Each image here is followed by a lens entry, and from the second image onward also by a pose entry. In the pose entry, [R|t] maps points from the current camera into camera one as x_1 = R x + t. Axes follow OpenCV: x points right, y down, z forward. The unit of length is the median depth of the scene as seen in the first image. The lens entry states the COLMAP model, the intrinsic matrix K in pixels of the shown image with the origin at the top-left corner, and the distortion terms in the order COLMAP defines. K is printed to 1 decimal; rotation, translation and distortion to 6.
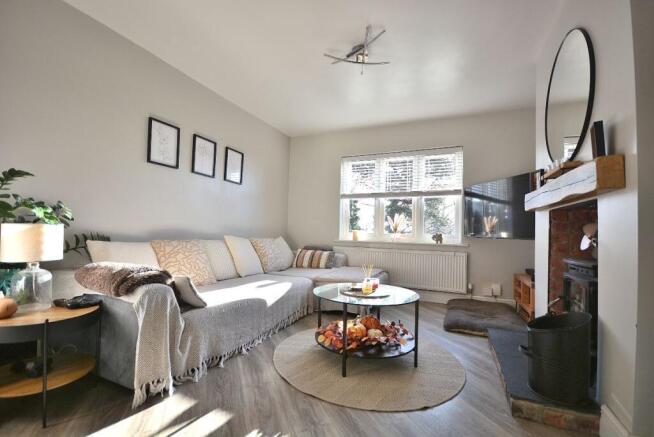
lens RADIAL K [[288.3, 0, 323.9], [0, 288.3, 222.7], [0, 0, 1]] dist [0.011072, -0.009206]
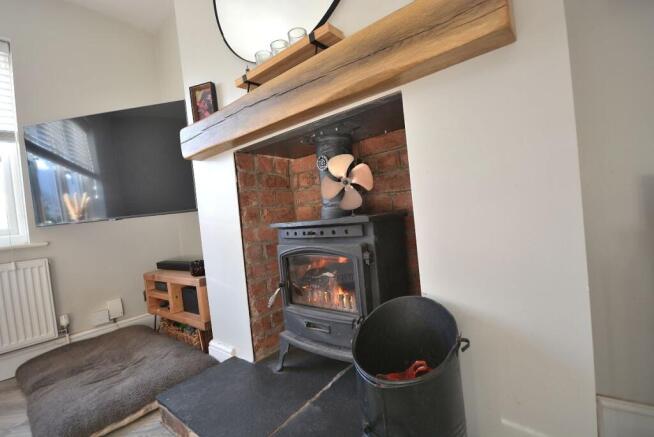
lens RADIAL K [[294.7, 0, 324.7], [0, 294.7, 221.3], [0, 0, 1]] dist [-0.002027, -0.000716]
pose [[0.257101, -0.080803, 0.963001, 0.129478], [0.080393, 0.994832, 0.062011, 0.047252], [-0.963035, 0.061475, 0.262268, 0.392059]]
